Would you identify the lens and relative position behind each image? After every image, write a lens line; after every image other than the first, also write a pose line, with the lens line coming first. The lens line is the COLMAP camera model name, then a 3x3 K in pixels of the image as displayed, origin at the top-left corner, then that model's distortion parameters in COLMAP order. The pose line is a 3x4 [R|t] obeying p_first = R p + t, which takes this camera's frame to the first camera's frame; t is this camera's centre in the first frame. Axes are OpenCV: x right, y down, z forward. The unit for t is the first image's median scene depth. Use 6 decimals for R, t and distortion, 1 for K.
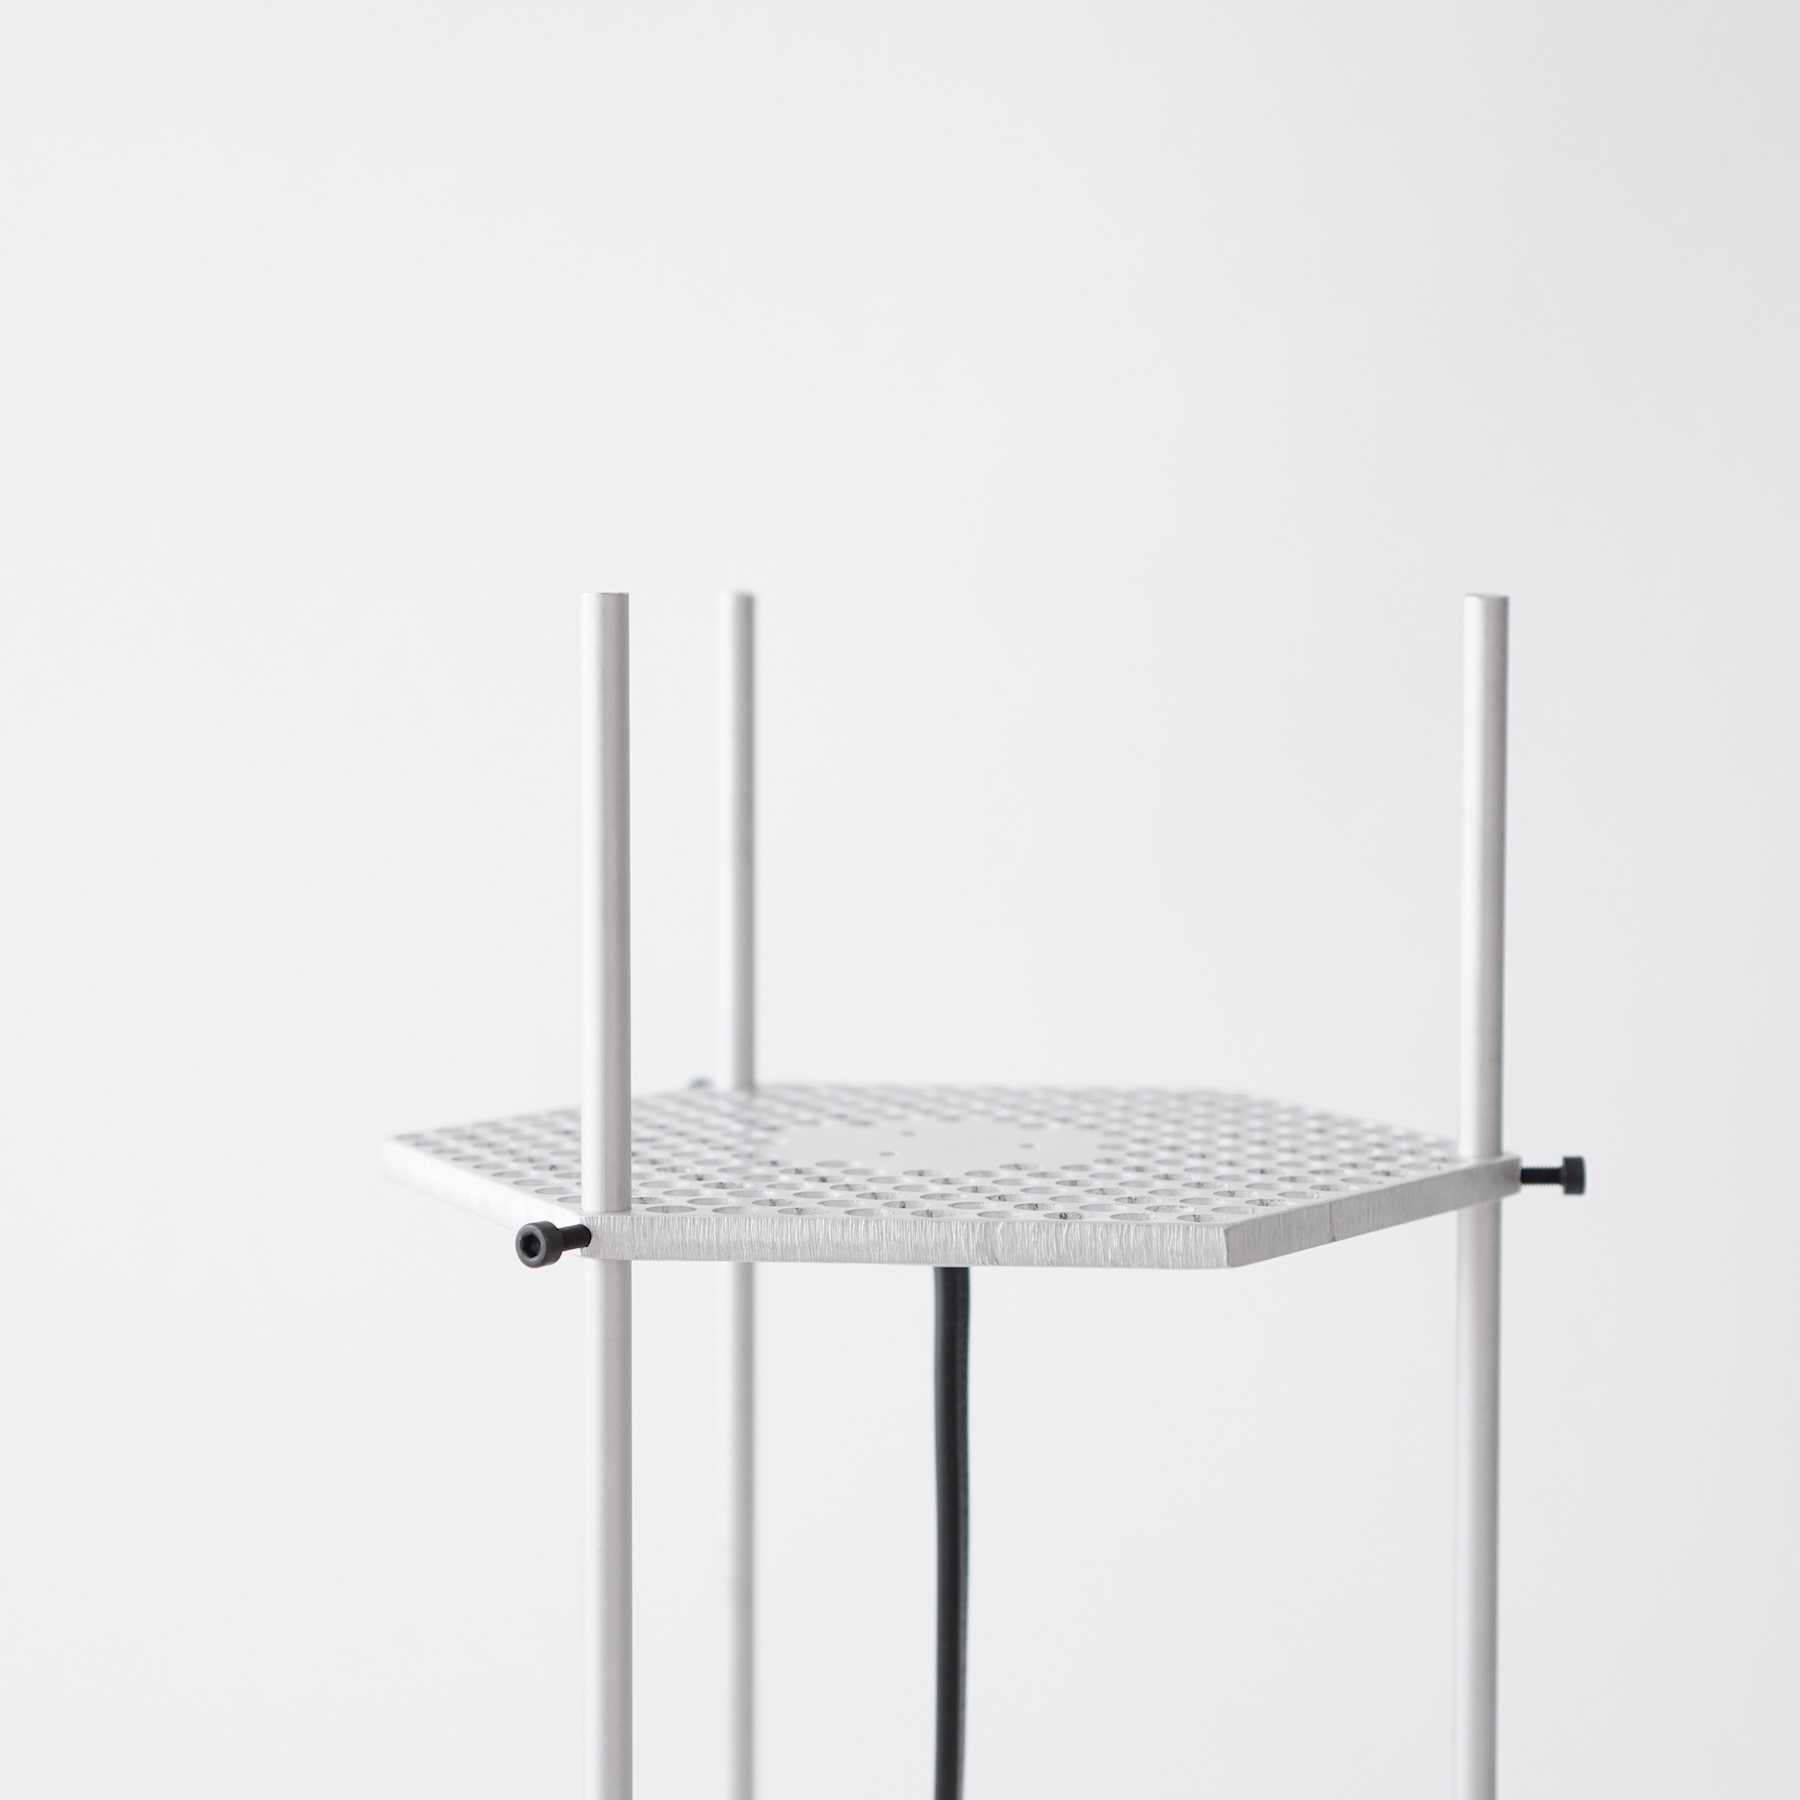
lens RADIAL K [[4593.9, 0, 900.0], [0, 4593.9, 900.0], [0, 0, 1]] dist [0.142205, 0.235200]
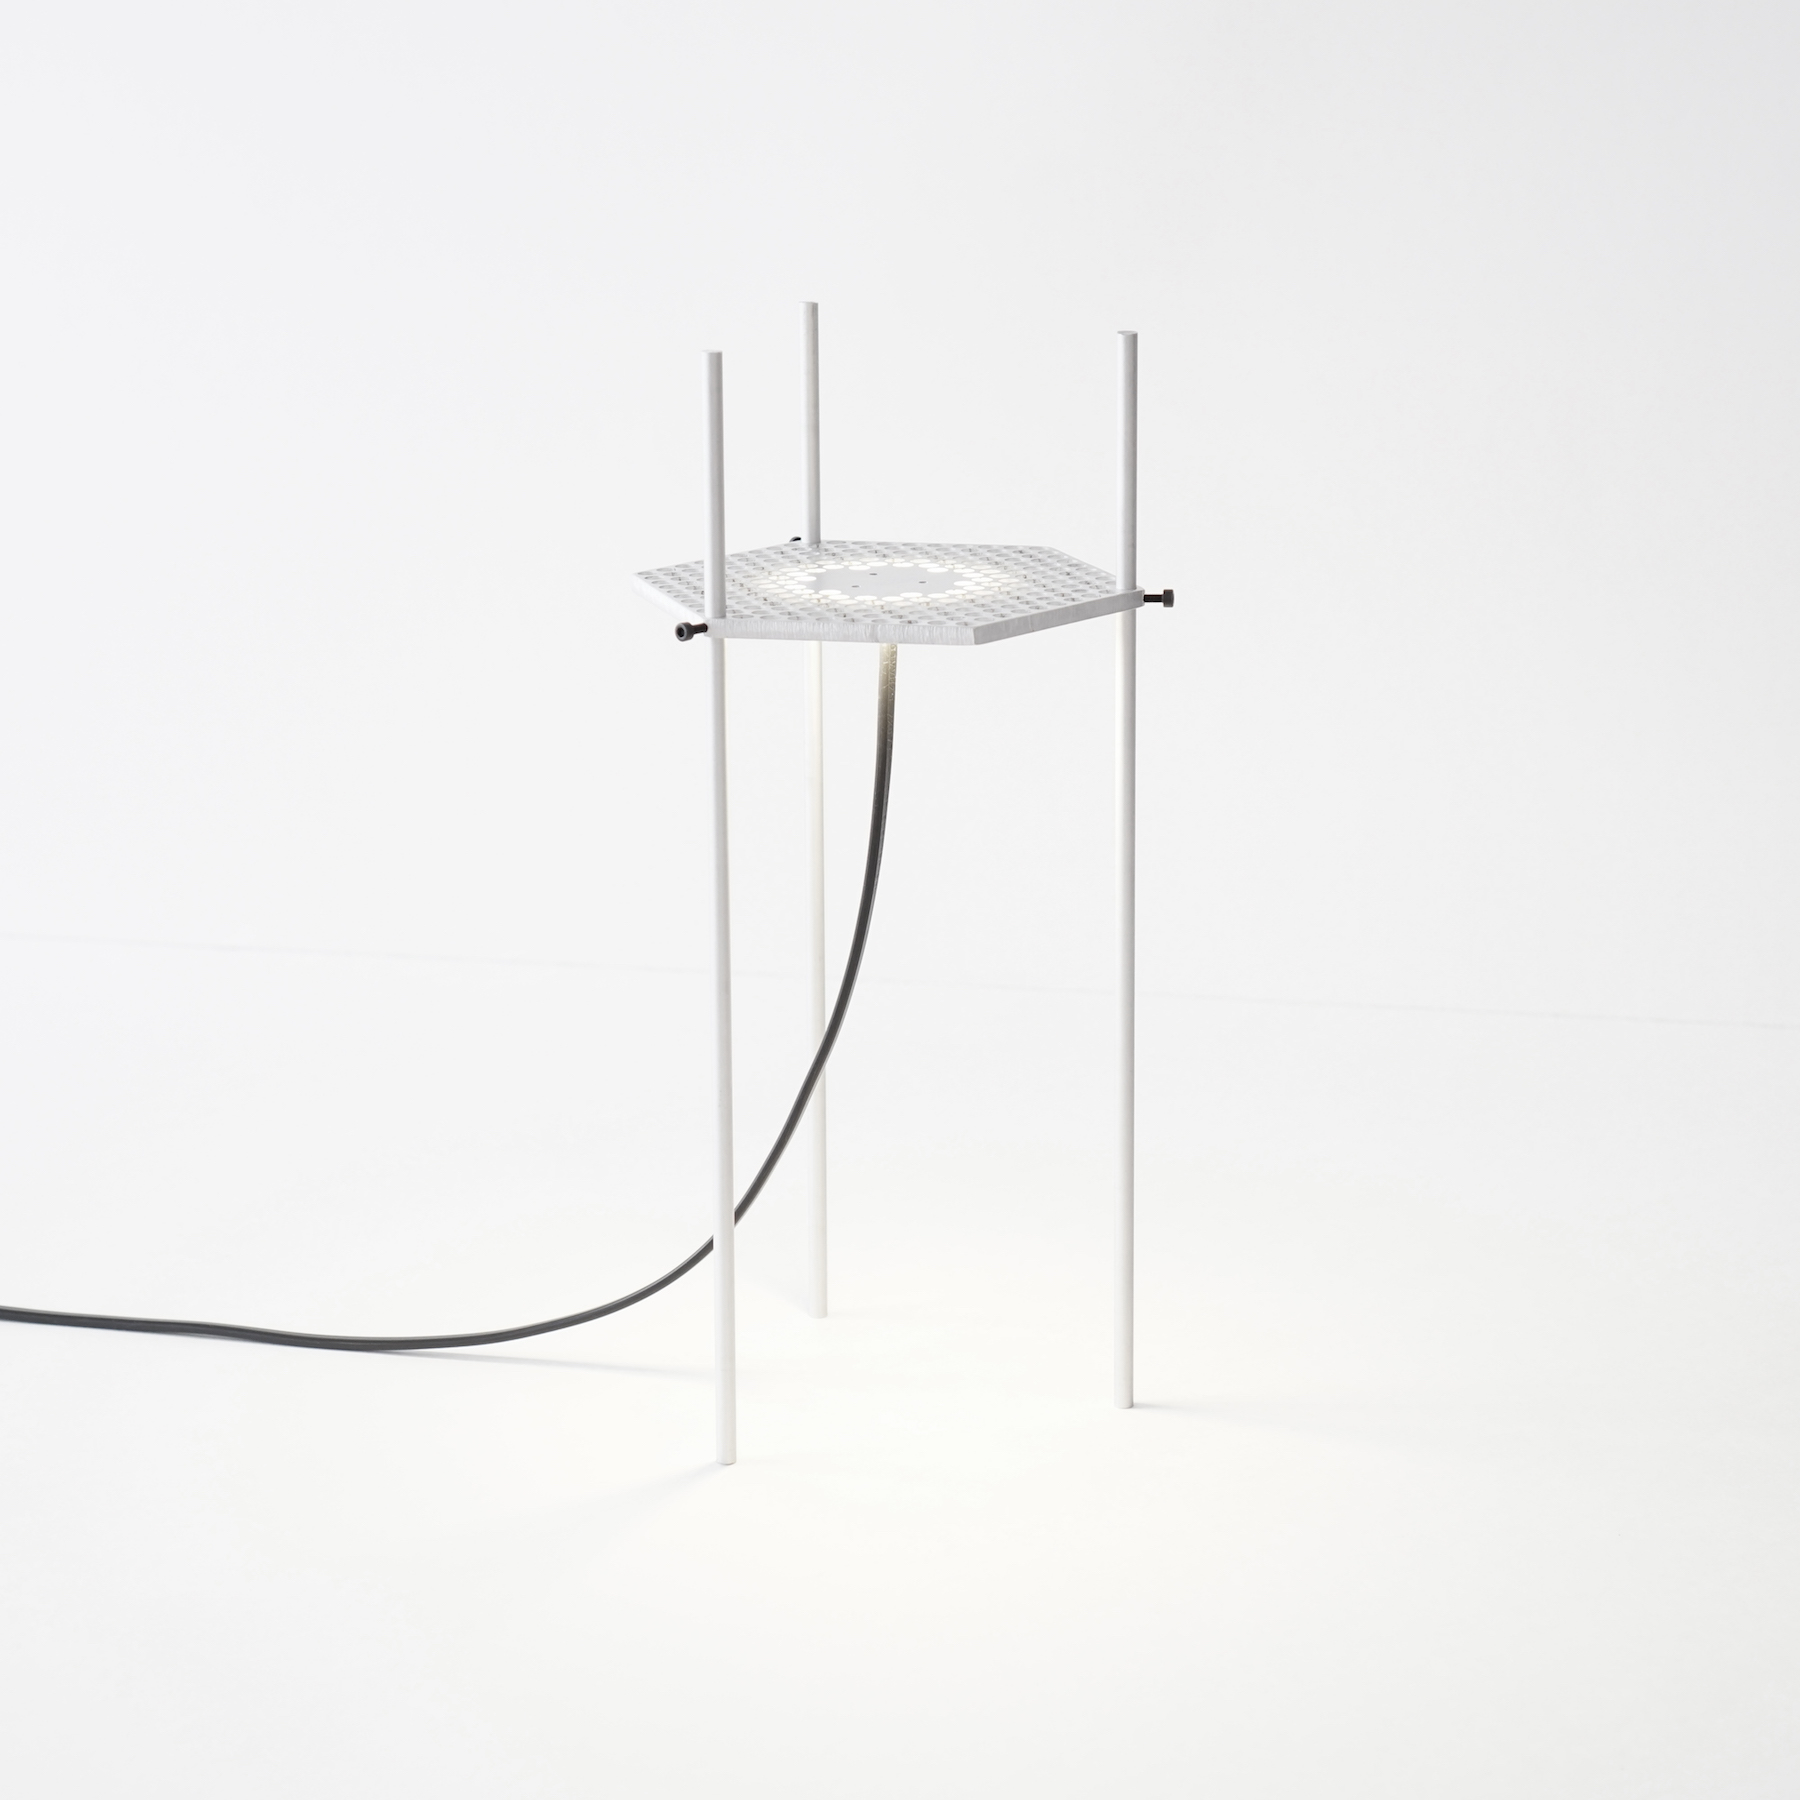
lens RADIAL K [[4593.9, 0, 900.0], [0, 4593.9, 900.0], [0, 0, 1]] dist [0.142205, 0.235200]
pose [[0.994854, 0.017670, -0.099770, 0.241996], [-0.001068, 0.986450, 0.164060, -0.158628], [0.101317, -0.163109, 0.981392, -1.191511]]
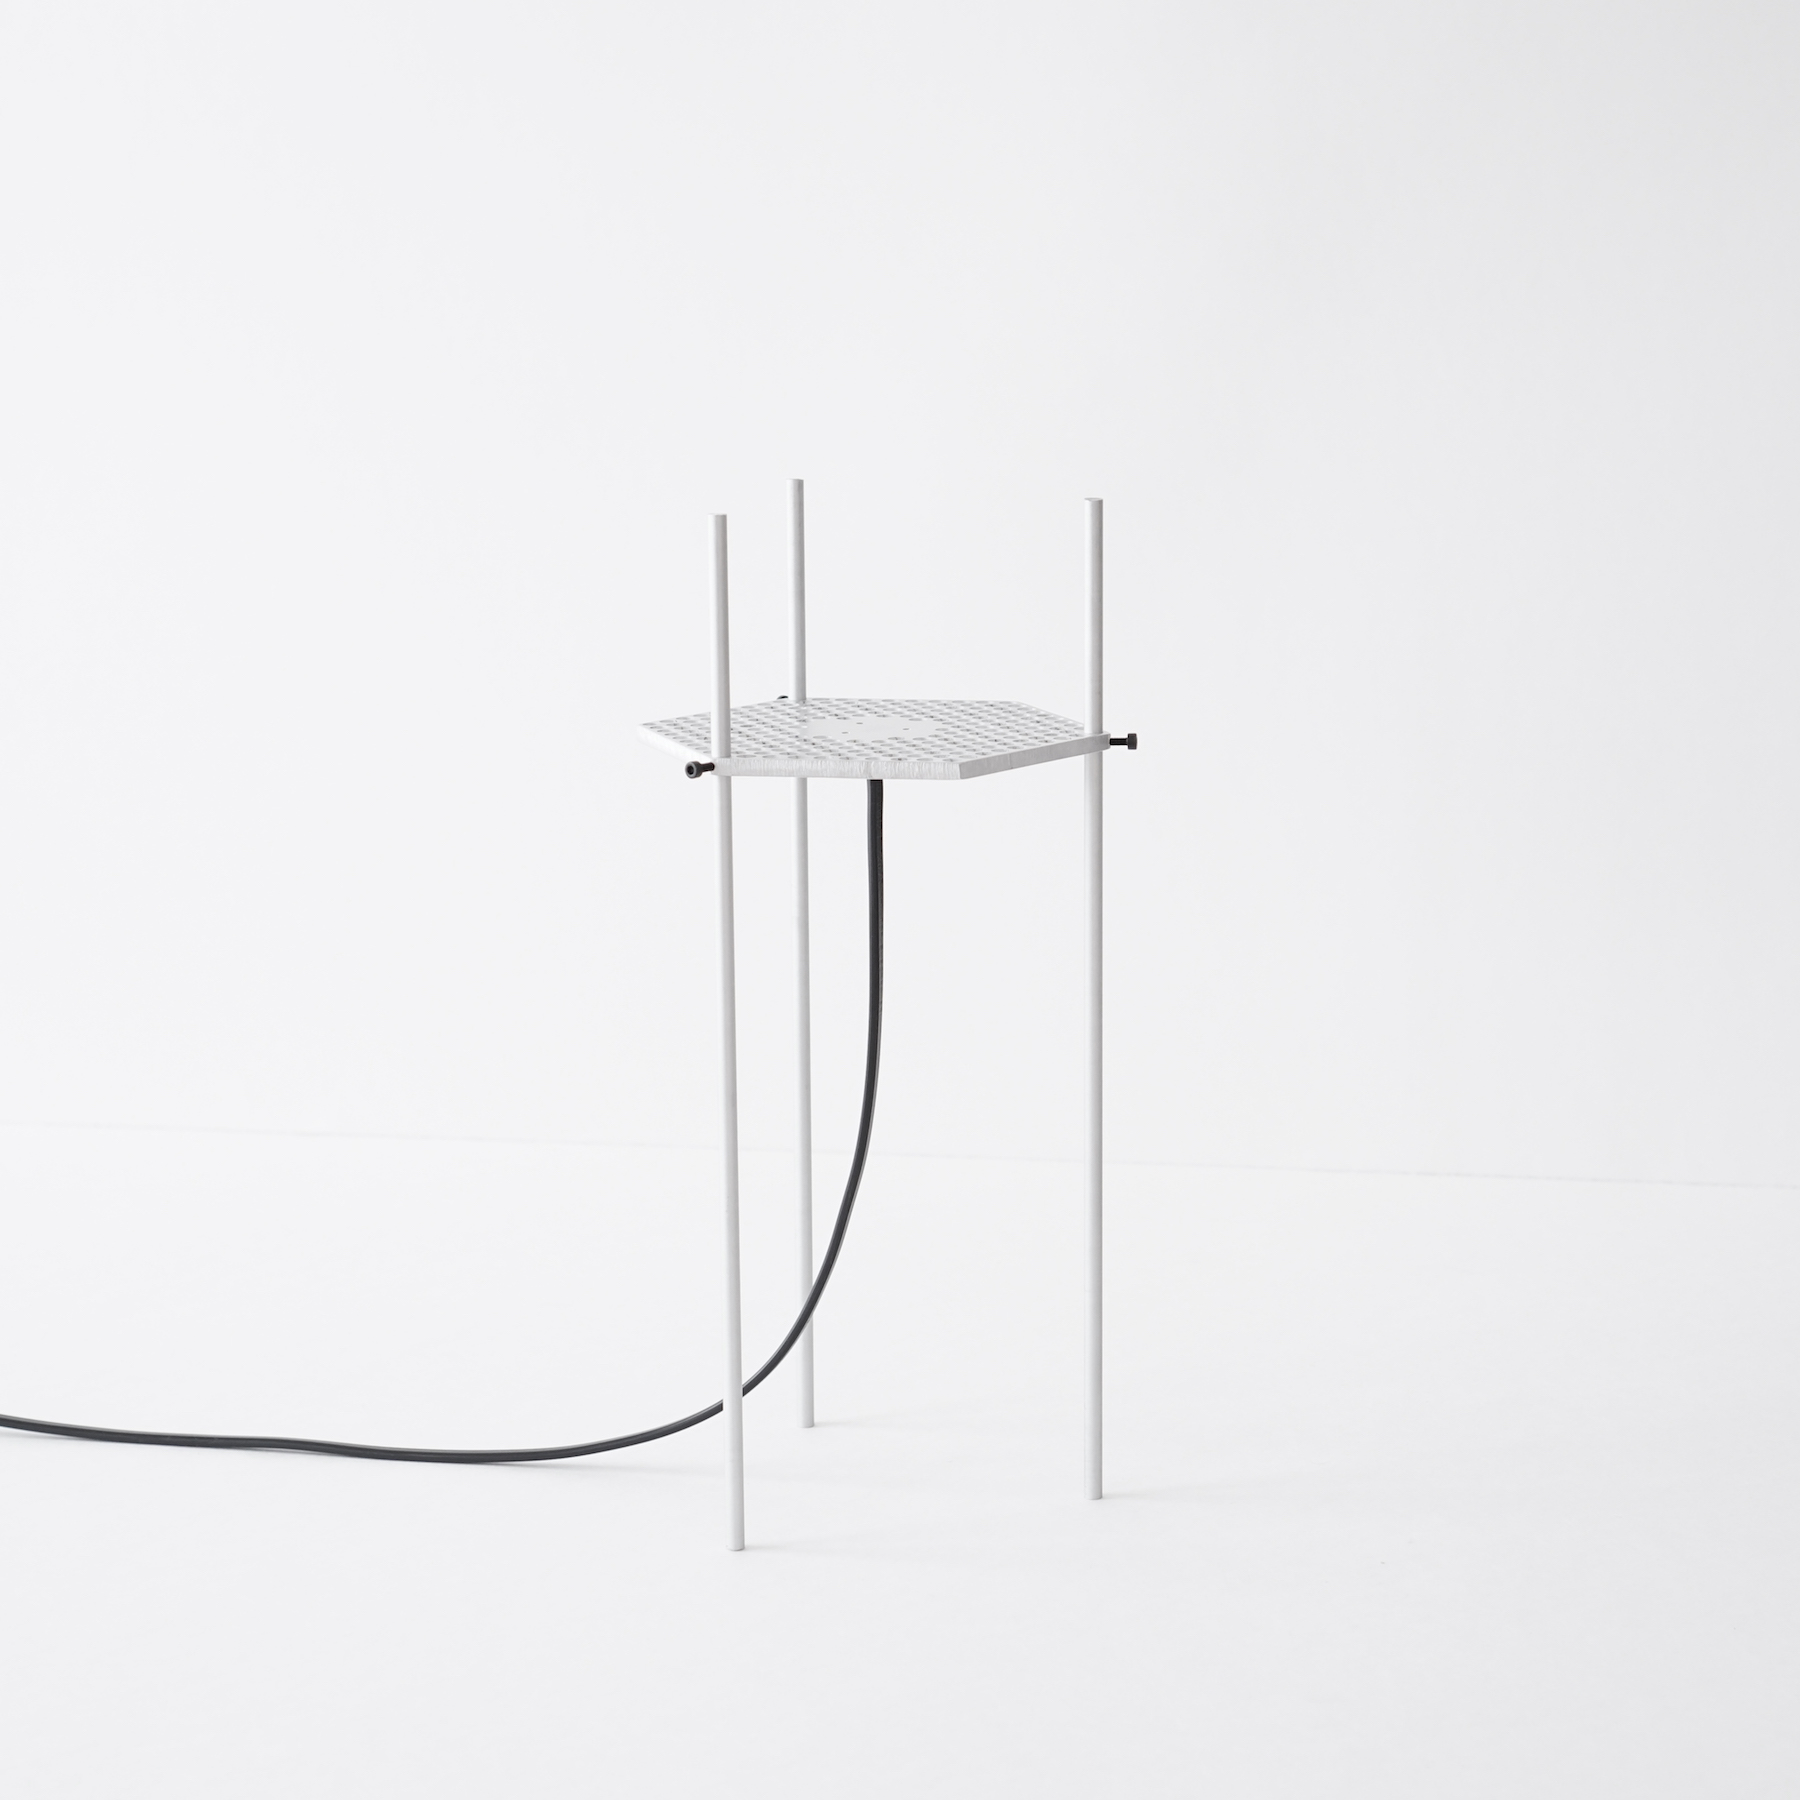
lens RADIAL K [[4593.9, 0, 900.0], [0, 4593.9, 900.0], [0, 0, 1]] dist [0.142205, 0.235200]
pose [[0.997418, 0.003985, -0.071707, 0.199051], [0.003515, 0.994553, 0.104170, -0.108120], [0.071731, -0.104153, 0.991971, -1.394126]]
